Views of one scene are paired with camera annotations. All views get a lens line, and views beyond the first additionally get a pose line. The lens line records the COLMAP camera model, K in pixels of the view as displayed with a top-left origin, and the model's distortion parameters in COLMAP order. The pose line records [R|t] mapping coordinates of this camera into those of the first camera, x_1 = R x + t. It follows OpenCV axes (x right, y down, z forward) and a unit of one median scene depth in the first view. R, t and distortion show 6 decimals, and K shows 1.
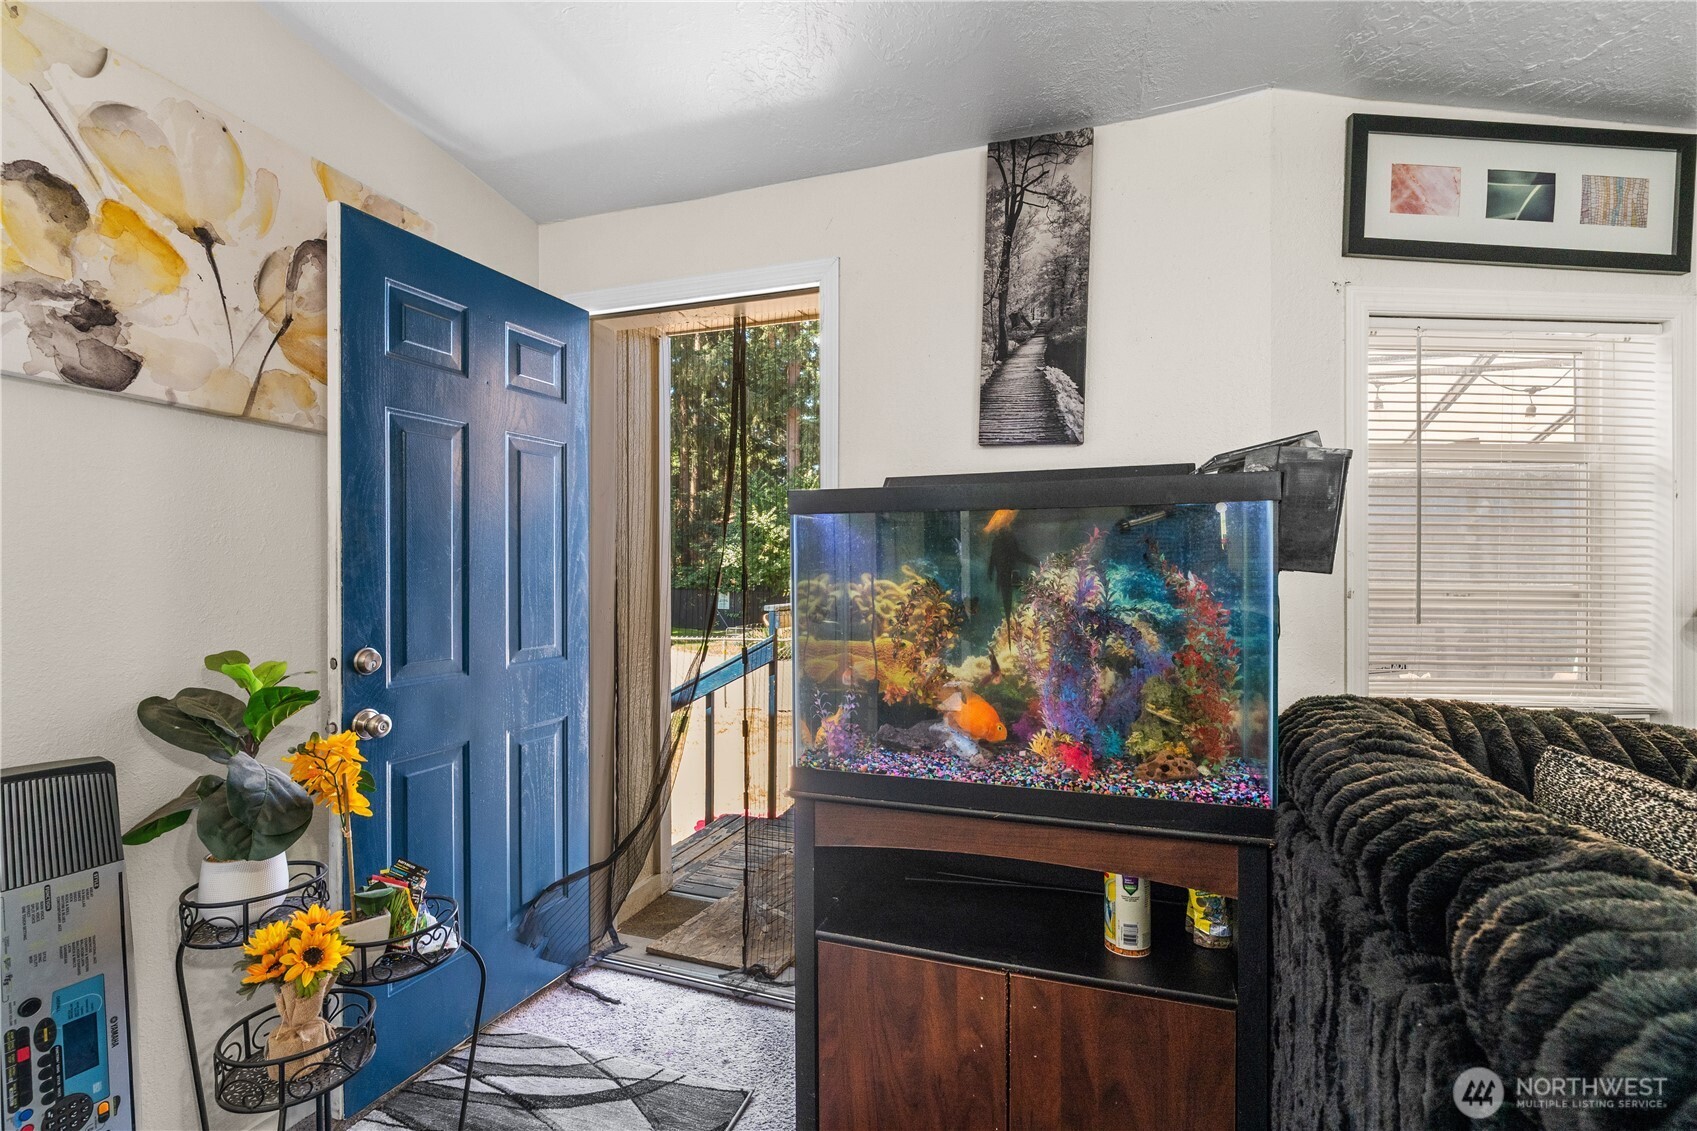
lens RADIAL K [[780.0, 0, 846.5], [0, 780.0, 560.4], [0, 0, 1]] dist [-0.003502, 0.001349]
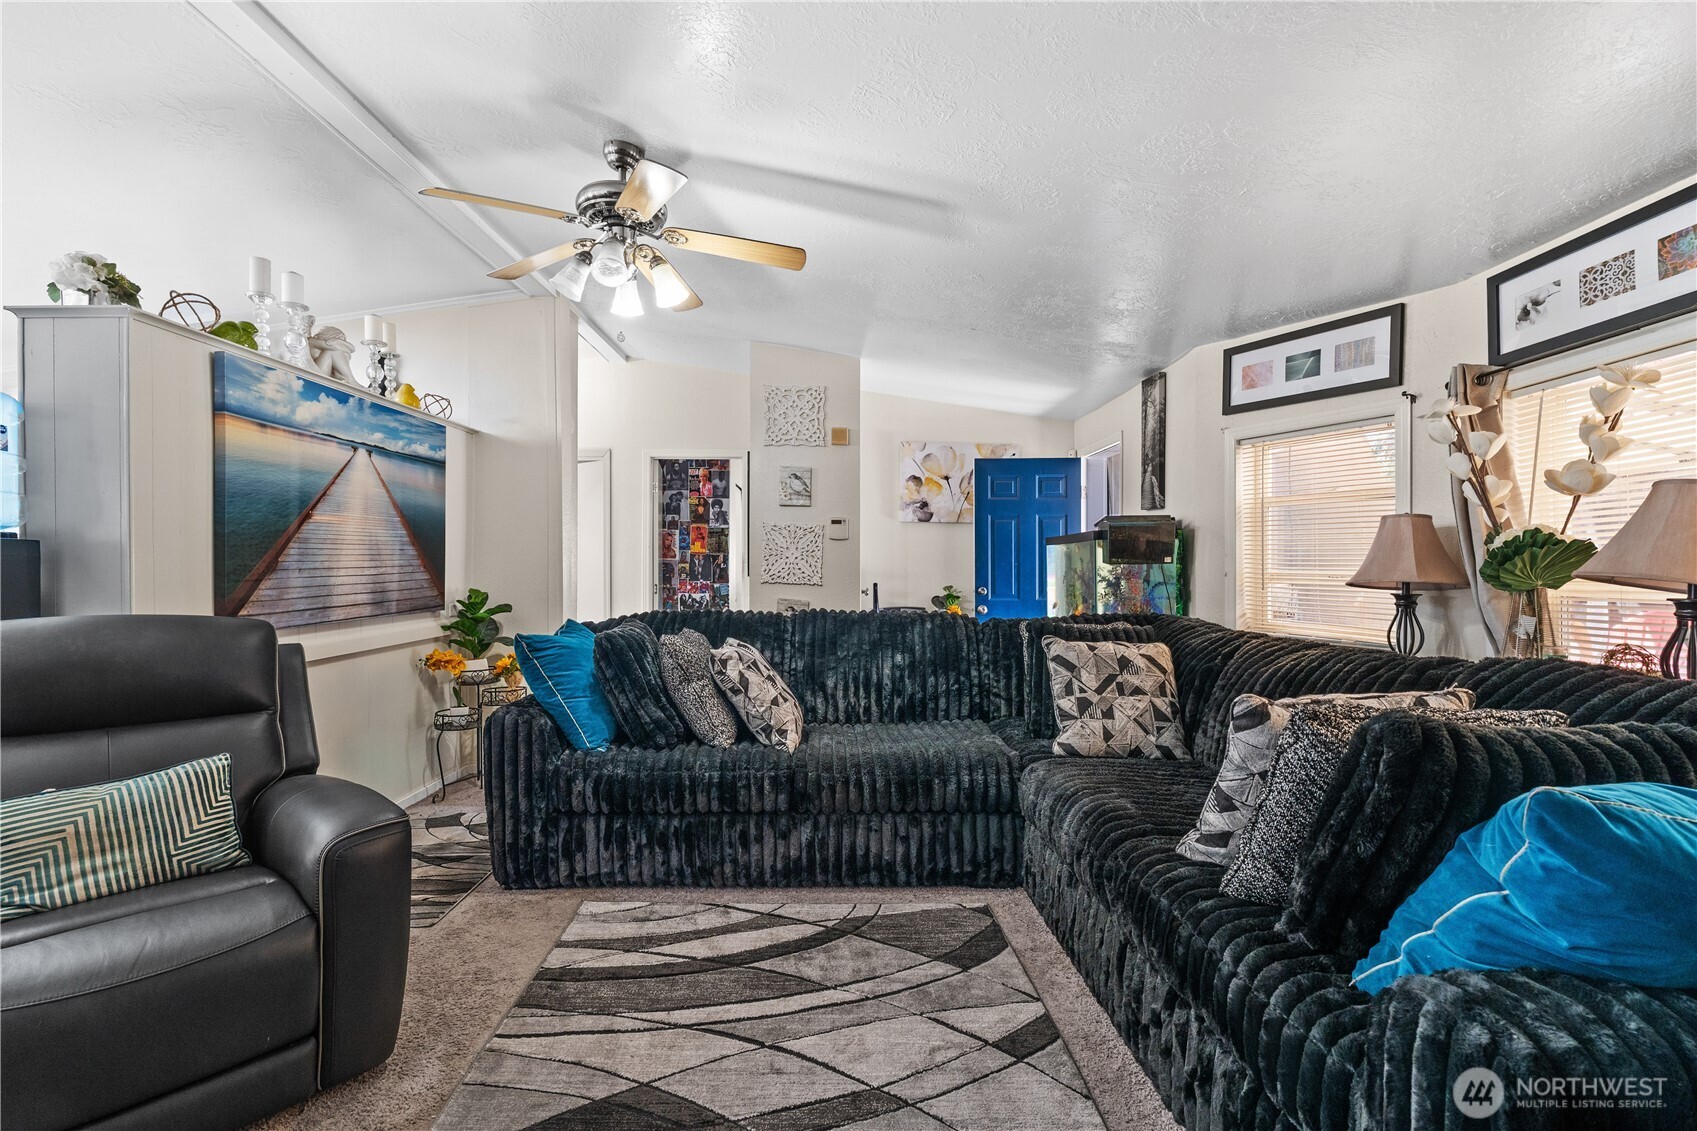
lens RADIAL K [[780.0, 0, 846.5], [0, 780.0, 560.4], [0, 0, 1]] dist [-0.003502, 0.001349]
pose [[0.347579, -0.005258, -0.937636, 2.257872], [0.007114, 0.999970, -0.002970, 0.001271], [0.937624, -0.005638, 0.347606, -0.699472]]
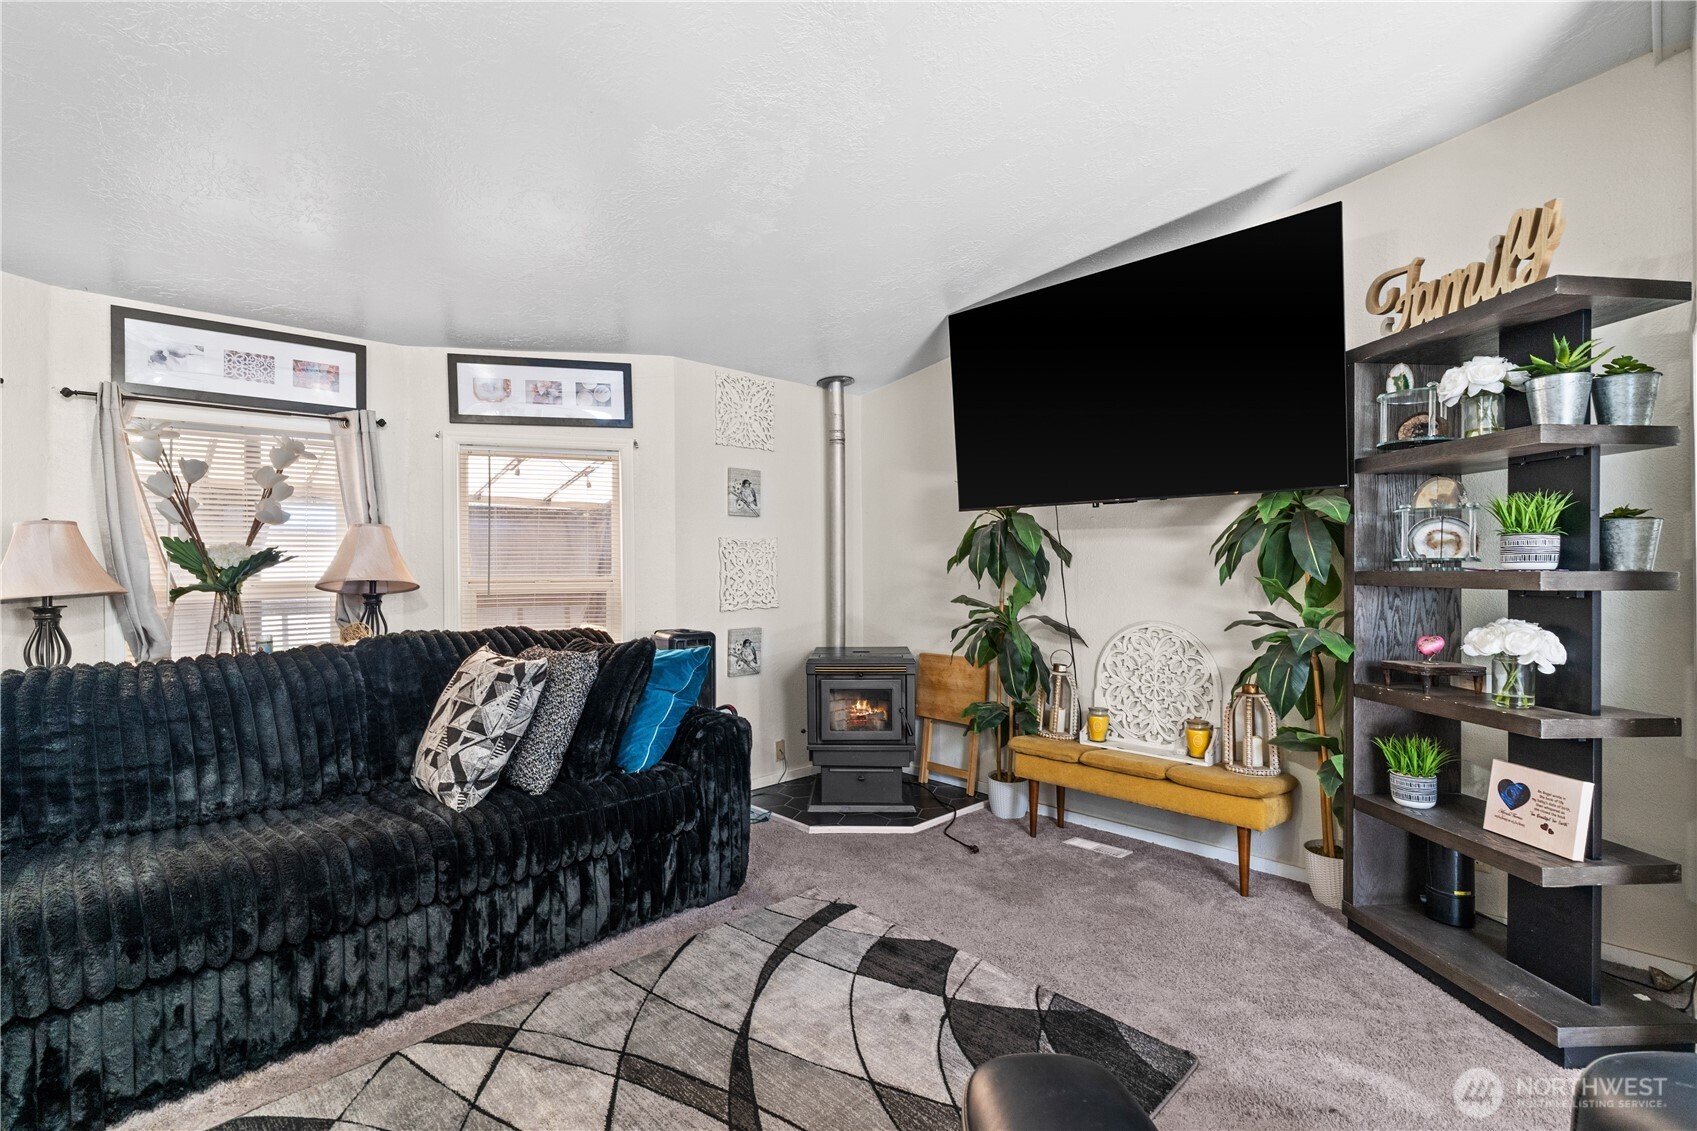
lens RADIAL K [[780.0, 0, 846.5], [0, 780.0, 560.4], [0, 0, 1]] dist [-0.003502, 0.001349]
pose [[0.457426, 0.009918, 0.889192, 0.558116], [-0.001929, 0.999947, -0.010160, -0.003911], [-0.889245, 0.002932, 0.457421, -1.074162]]
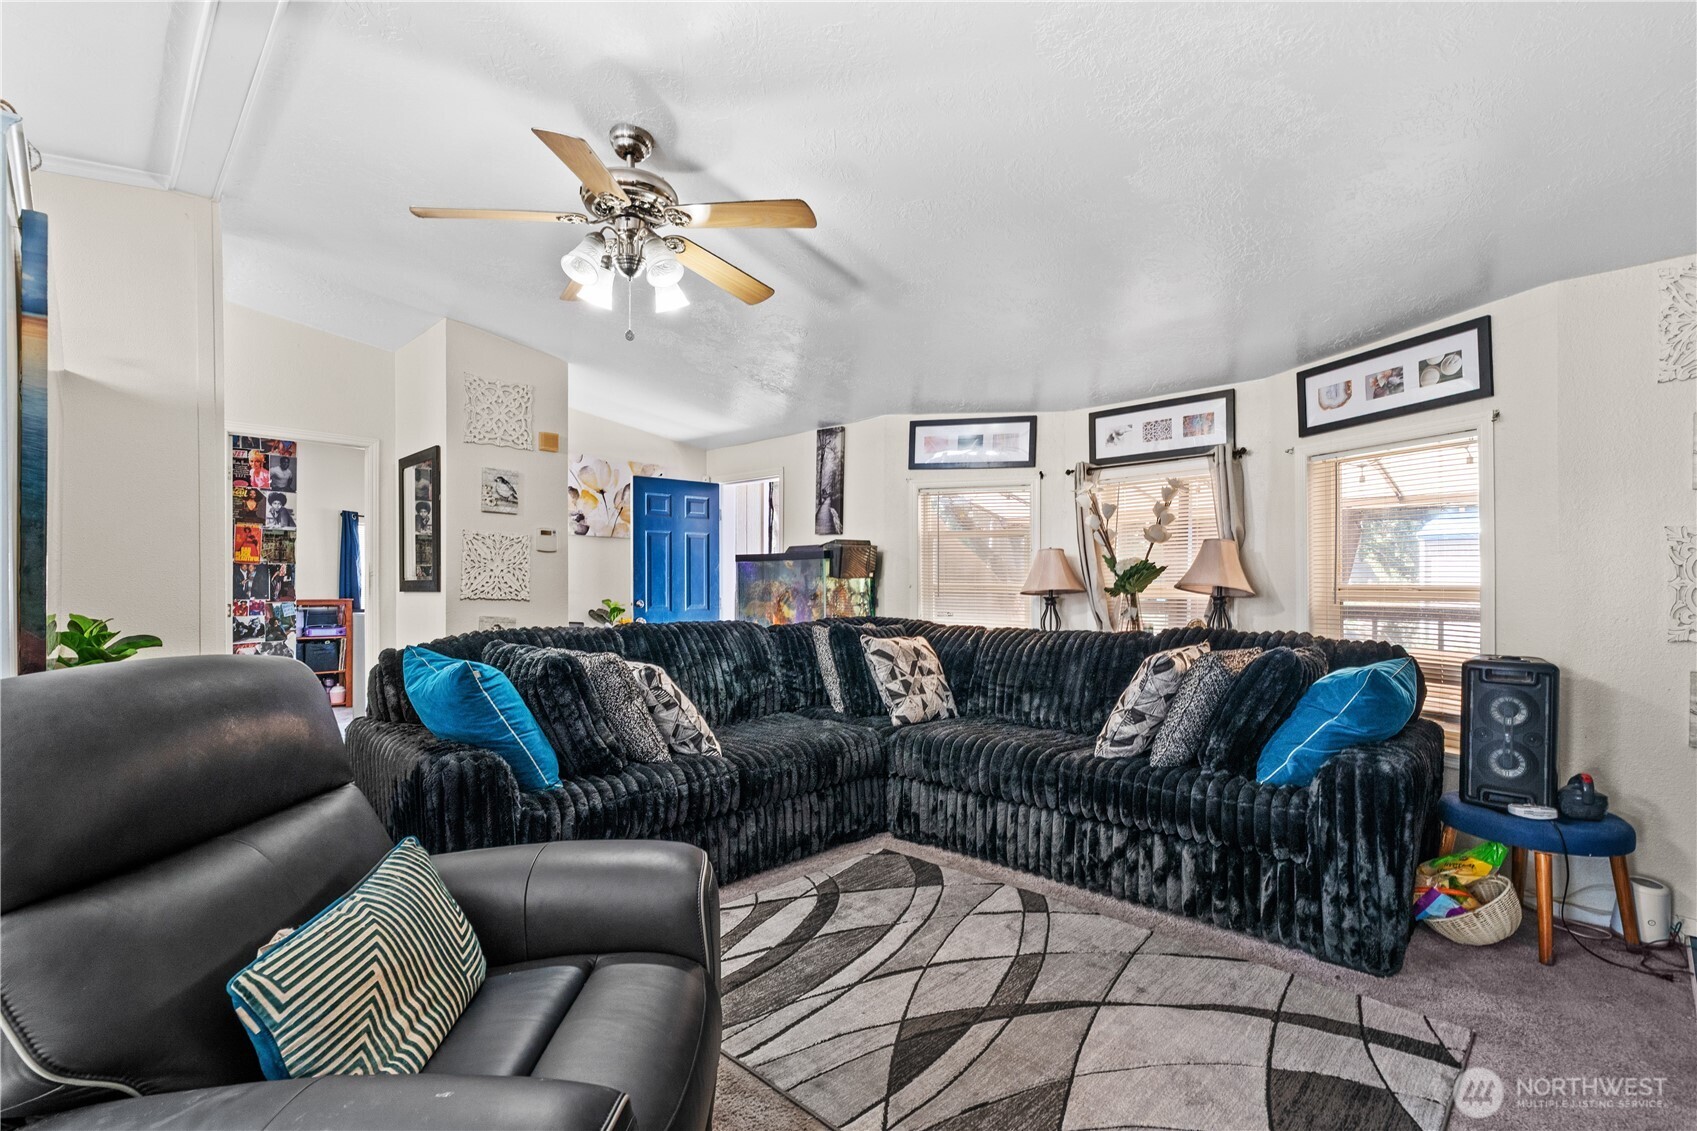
lens RADIAL K [[773.8, 0, 849.6], [0, 773.8, 573.8], [0, 0, 1]] dist [-0.005789, 0.000406]
pose [[0.905562, -0.001391, -0.424212, 1.649690], [0.001336, 0.999999, -0.000428, -0.004321], [0.424212, -0.000179, 0.905563, -1.685007]]
